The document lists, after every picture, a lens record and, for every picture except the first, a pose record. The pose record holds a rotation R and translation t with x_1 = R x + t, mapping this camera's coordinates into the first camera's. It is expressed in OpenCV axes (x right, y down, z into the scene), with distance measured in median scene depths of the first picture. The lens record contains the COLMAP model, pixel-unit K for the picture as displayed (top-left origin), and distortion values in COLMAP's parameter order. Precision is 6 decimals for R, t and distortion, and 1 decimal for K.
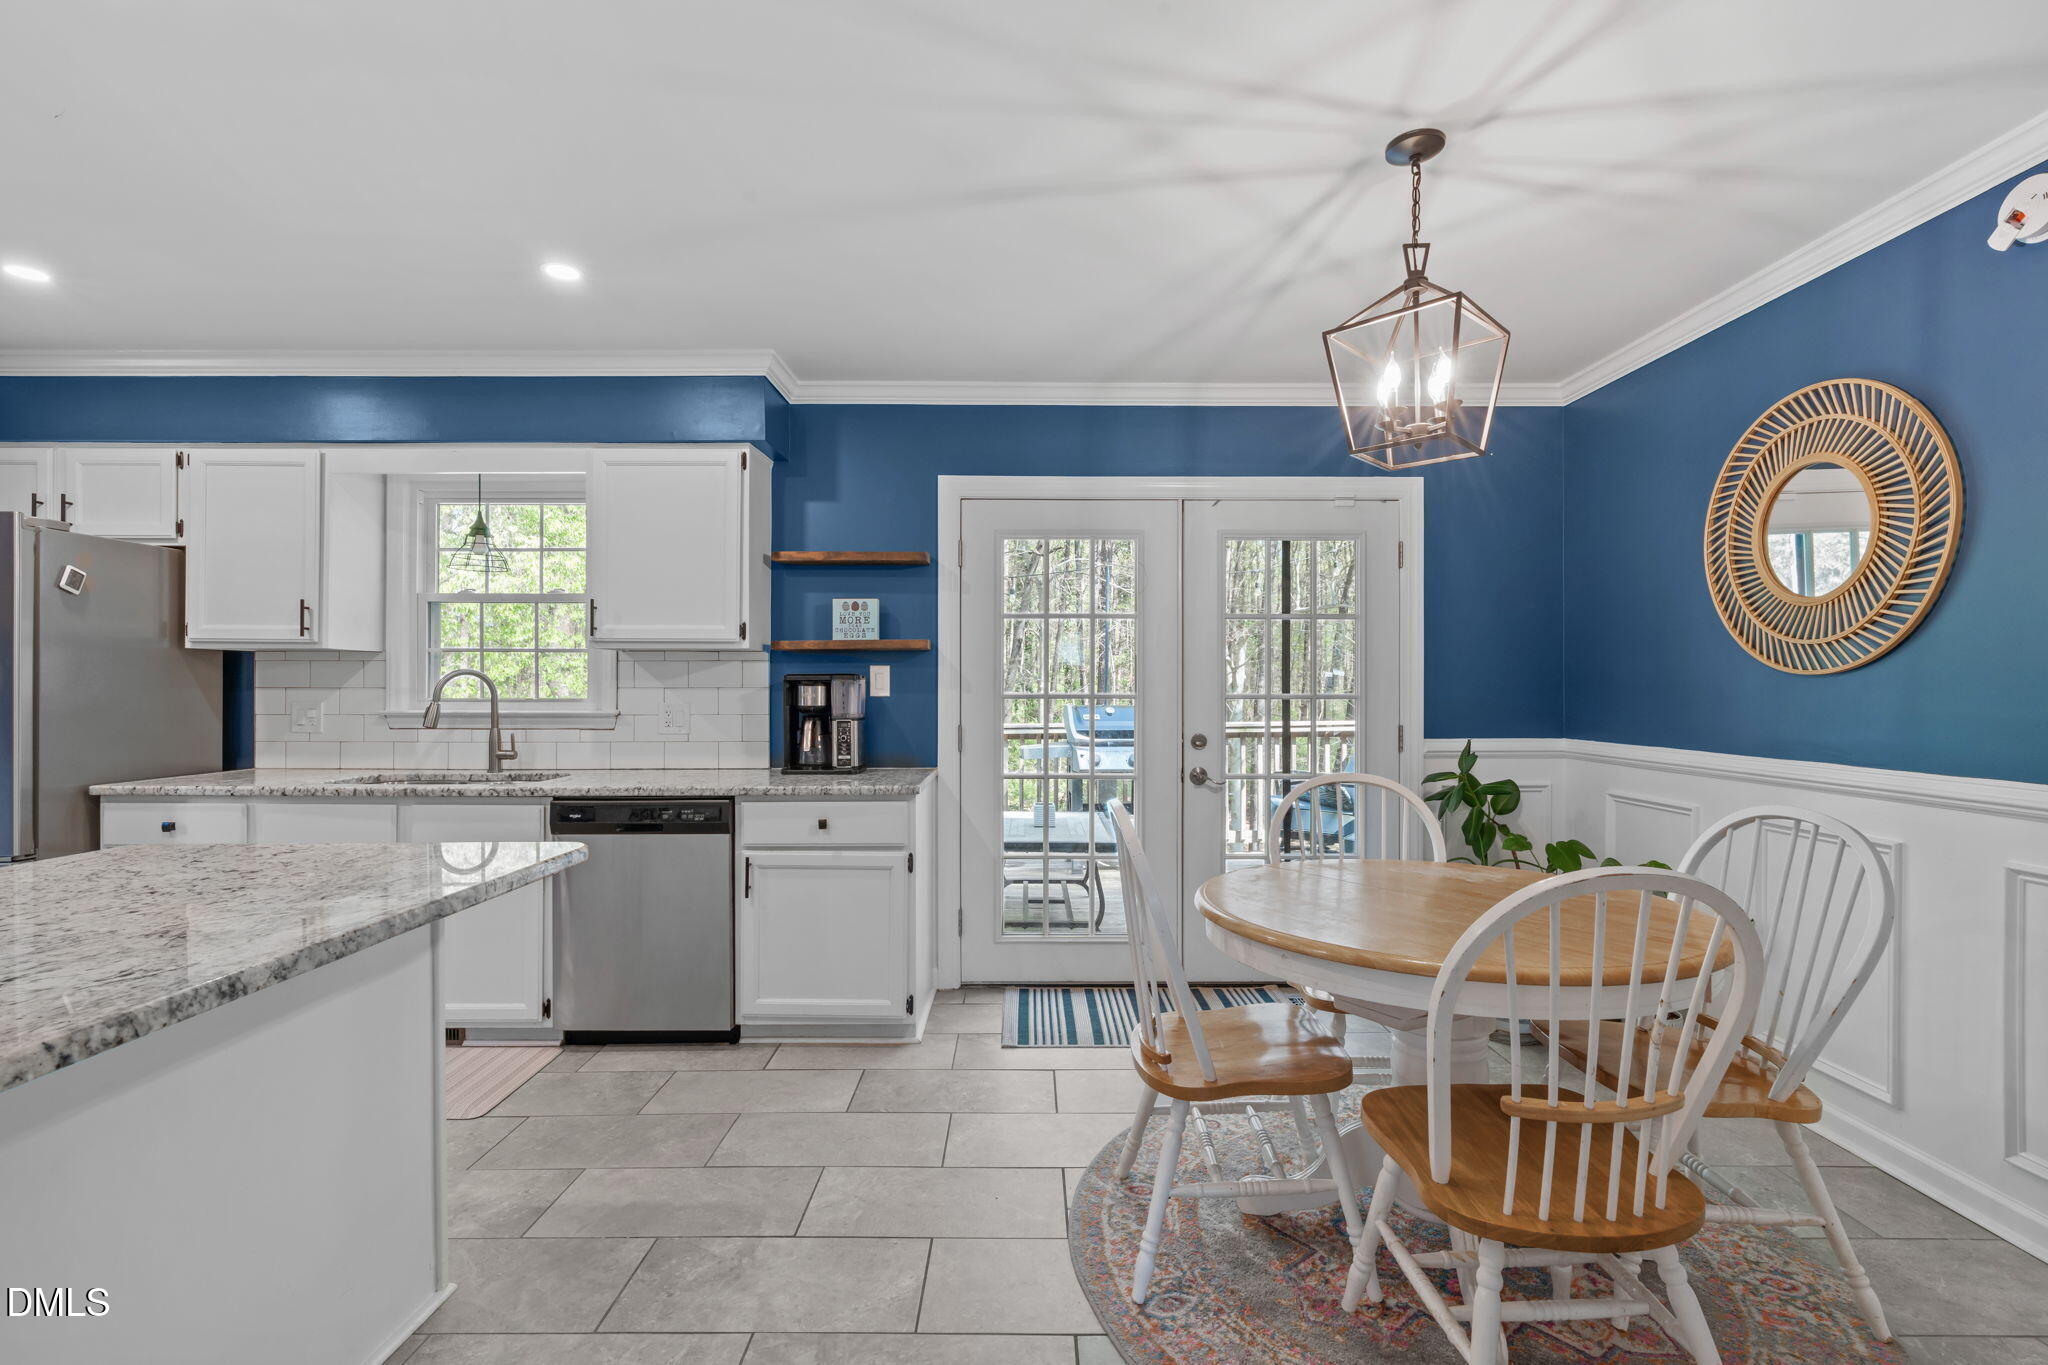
lens RADIAL K [[933.8, 0, 996.4], [0, 933.8, 686.7], [0, 0, 1]] dist [-0.002921, -0.000028]
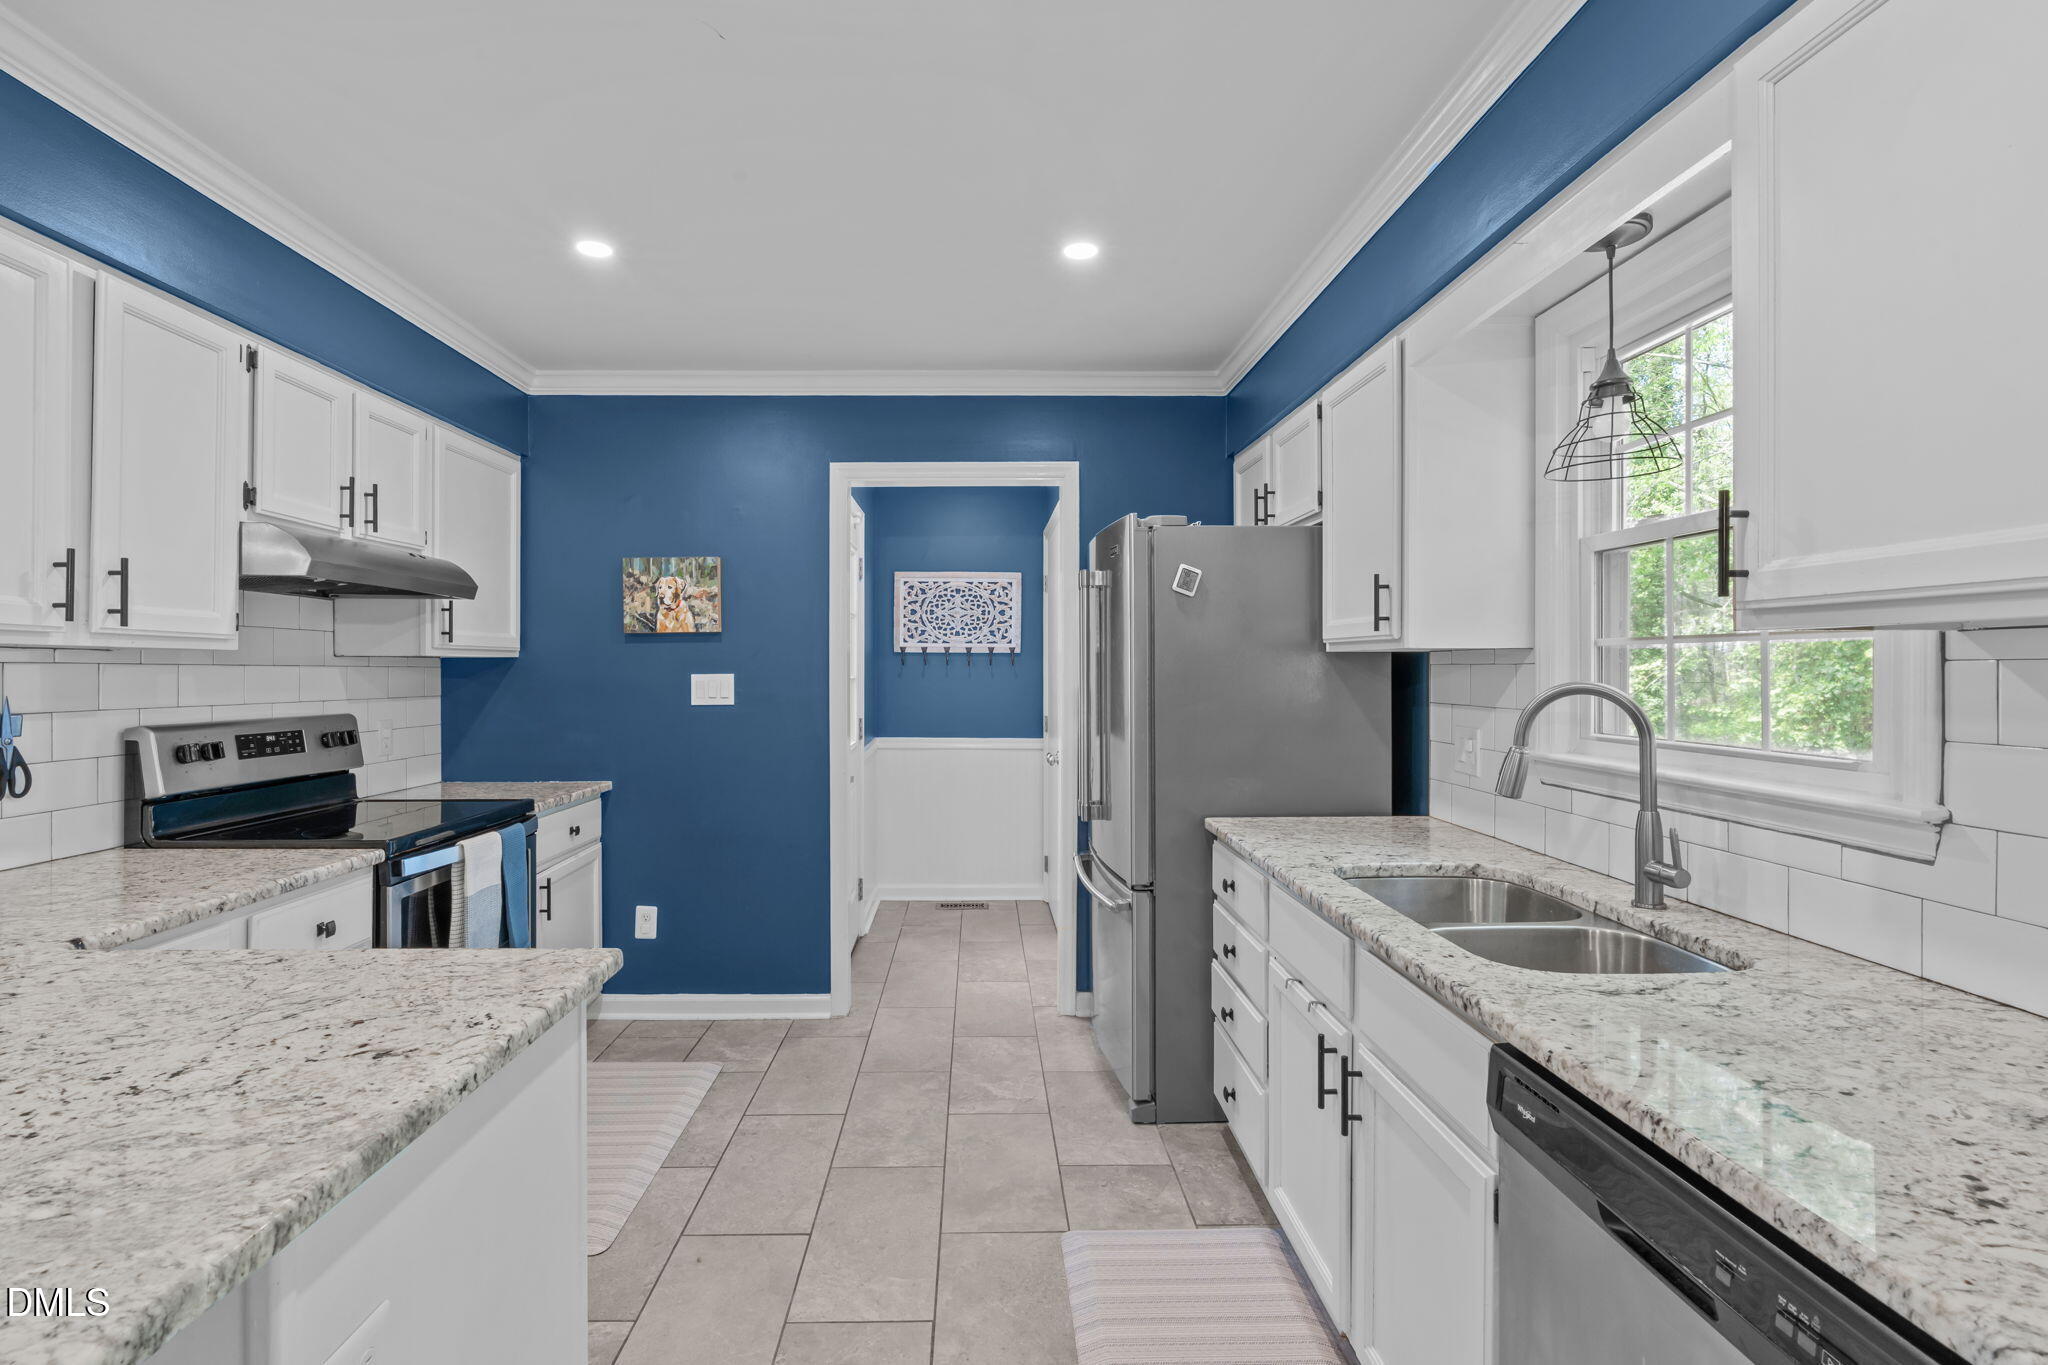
lens RADIAL K [[964.5, 0, 990.9], [0, 964.5, 674.6], [0, 0, 1]] dist [-0.003415, 0.000213]
pose [[0.040882, 0.003882, -0.999156, -0.081694], [0.004236, 0.999983, 0.004058, -0.027068], [0.999155, -0.004398, 0.040865, 0.688985]]
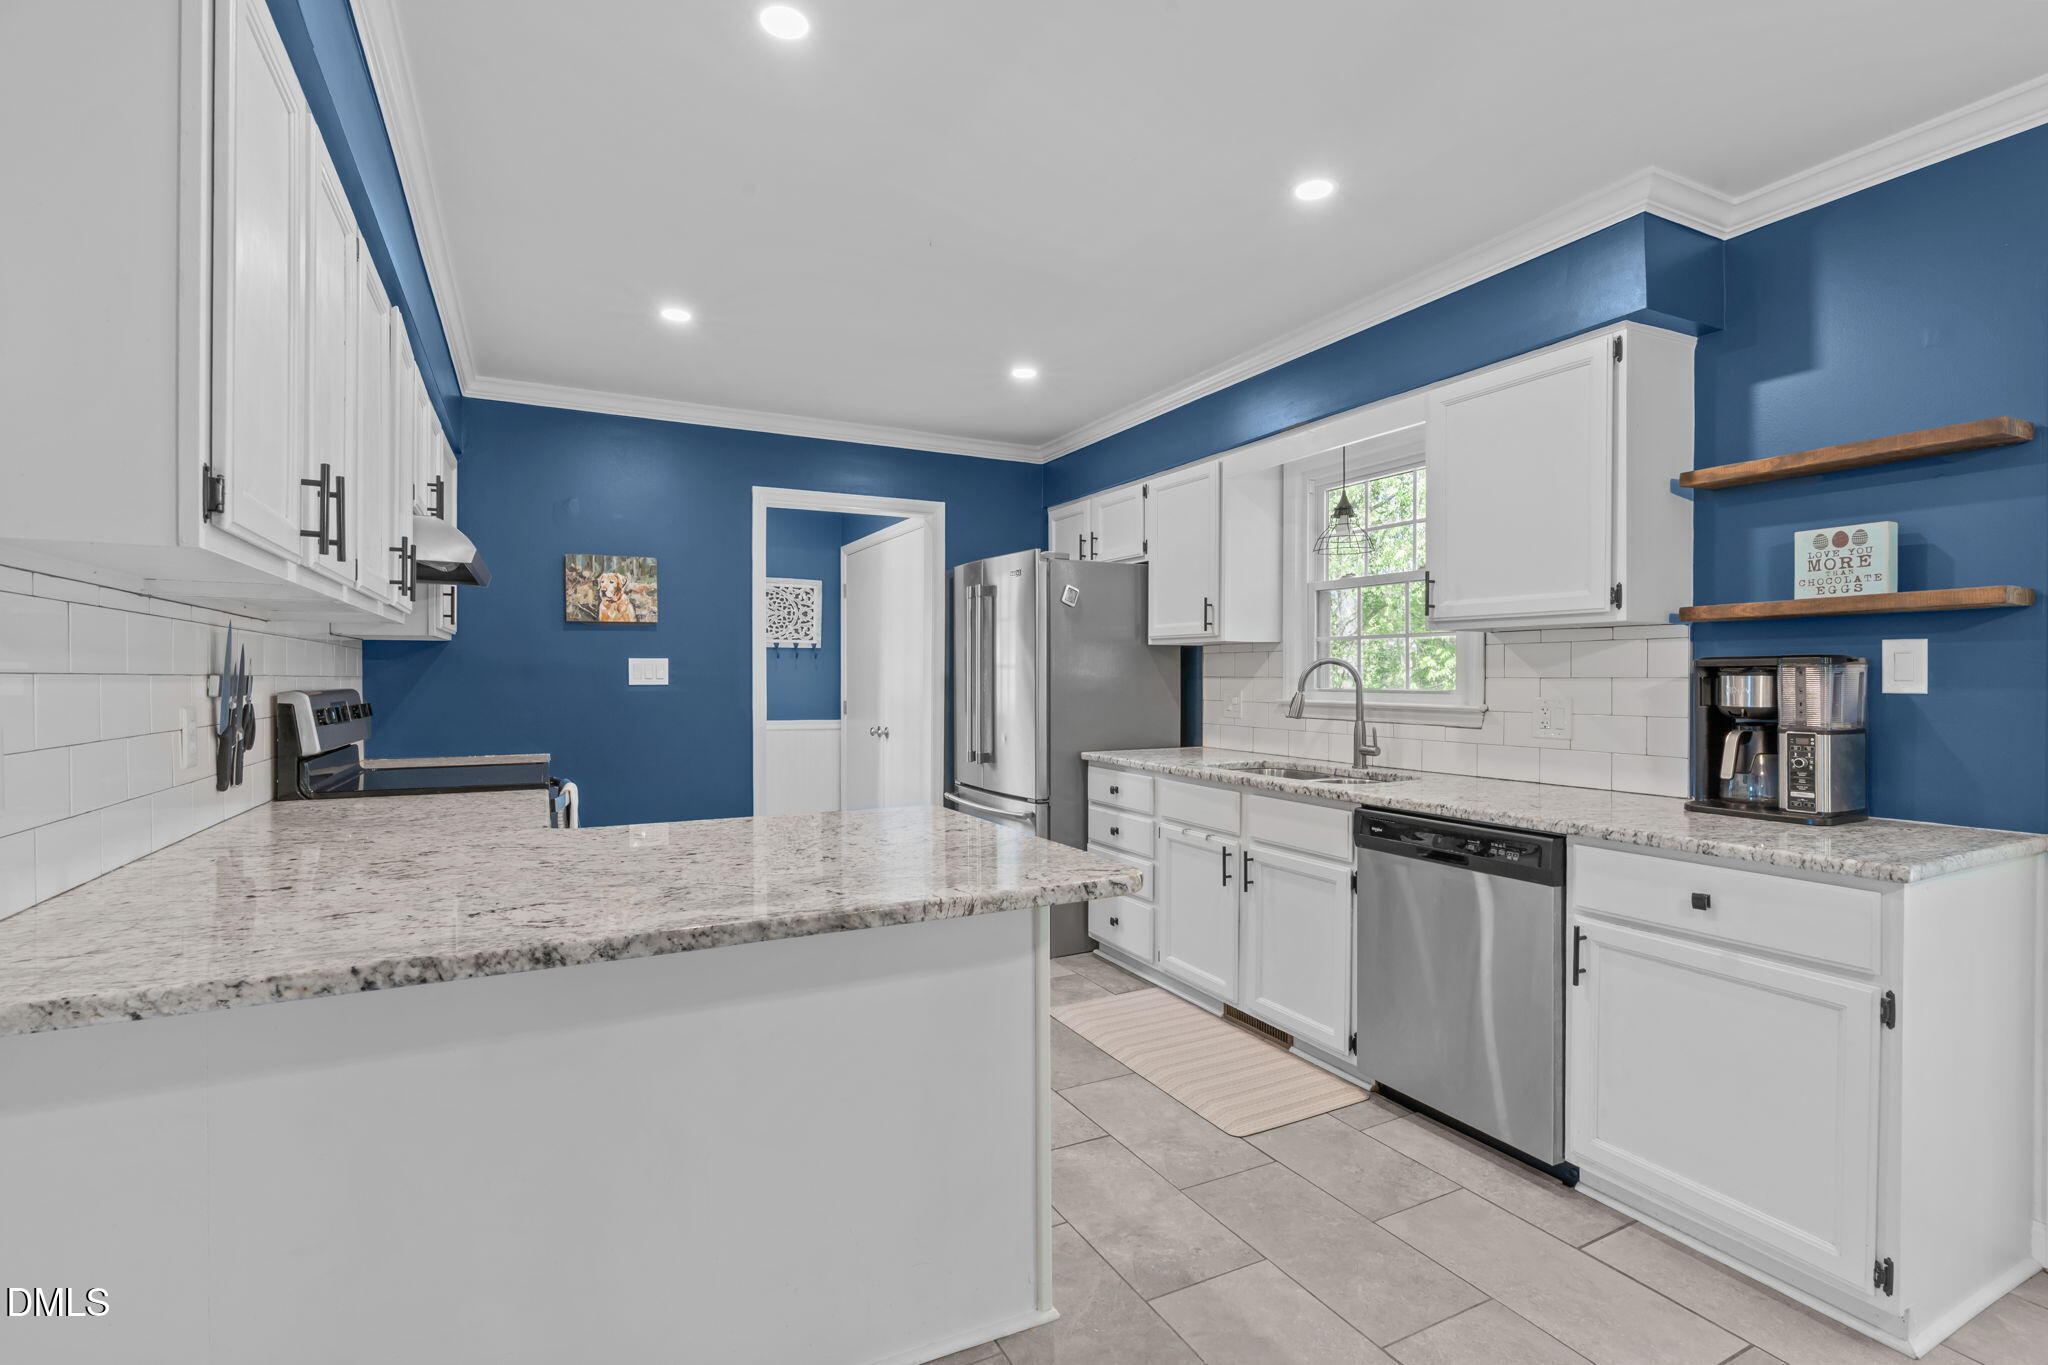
lens RADIAL K [[919.3, 0, 1028.6], [0, 919.3, 682.9], [0, 0, 1]] dist [-0.005657, 0.000174]
pose [[0.476076, 0.006627, -0.879379, 0.115562], [0.001988, 0.999961, 0.008612, -0.001942], [0.879402, -0.005848, 0.476044, 0.286829]]
